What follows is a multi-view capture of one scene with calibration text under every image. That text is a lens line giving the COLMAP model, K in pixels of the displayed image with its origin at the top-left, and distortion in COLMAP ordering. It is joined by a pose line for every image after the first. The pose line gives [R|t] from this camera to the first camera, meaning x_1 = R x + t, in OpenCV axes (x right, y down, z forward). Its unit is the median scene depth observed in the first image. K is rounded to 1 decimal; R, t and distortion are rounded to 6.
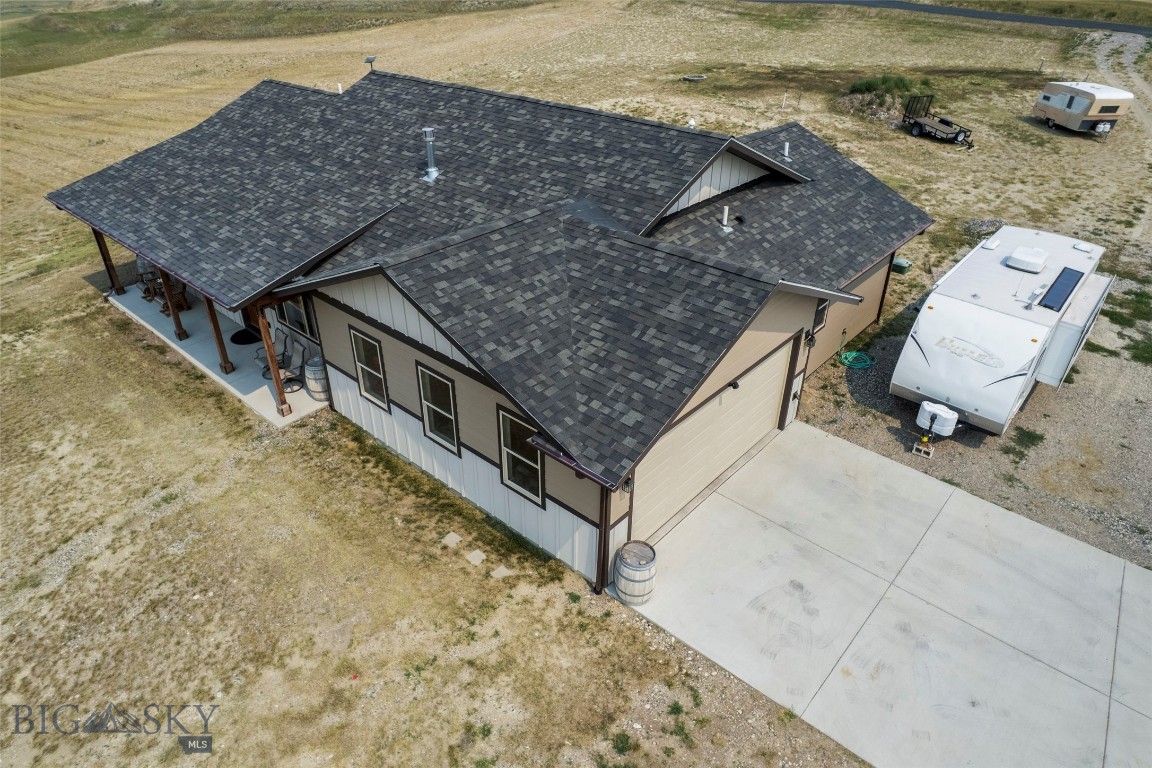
lens RADIAL K [[733.9, 0, 584.5], [0, 733.9, 380.4], [0, 0, 1]] dist [-0.075902, 0.065381]
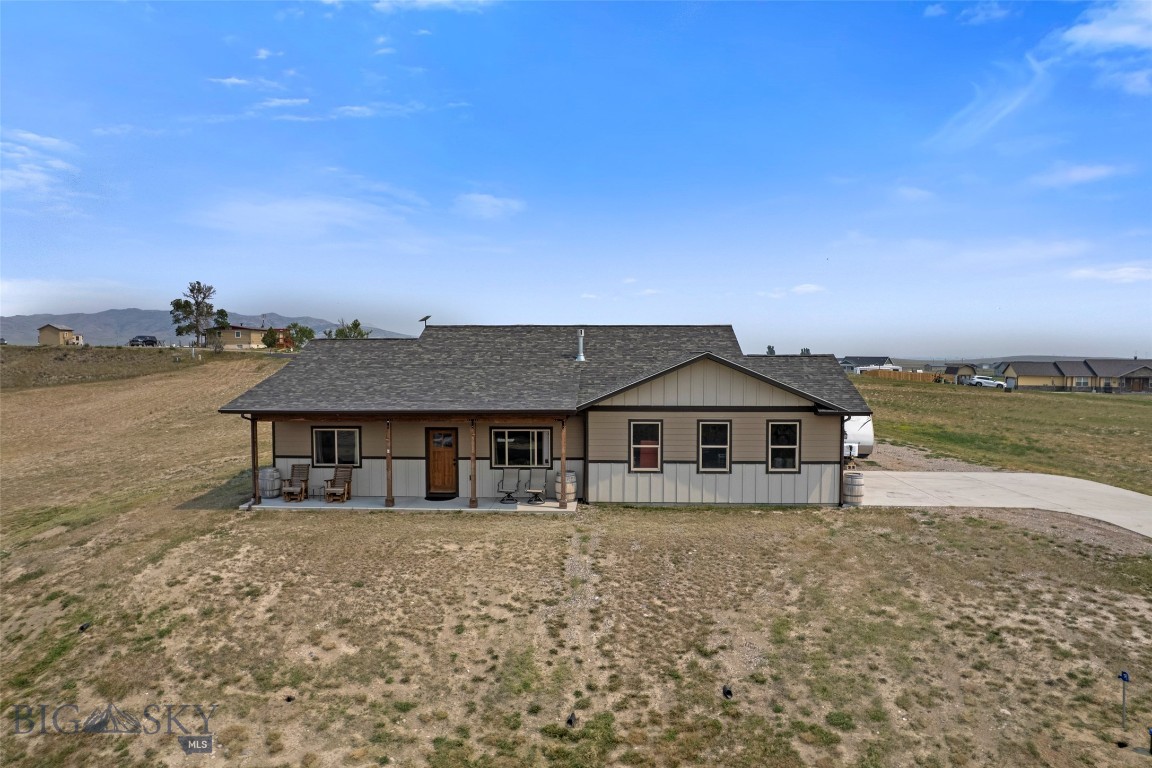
lens RADIAL K [[746.6, 0, 581.3], [0, 746.6, 384.4], [0, 0, 1]] dist [-0.050332, -0.000271]
pose [[0.776959, -0.036521, 0.628491, -1.337421], [0.337721, 0.866692, -0.367137, 0.391489], [-0.531300, 0.497506, 0.685718, -0.080971]]
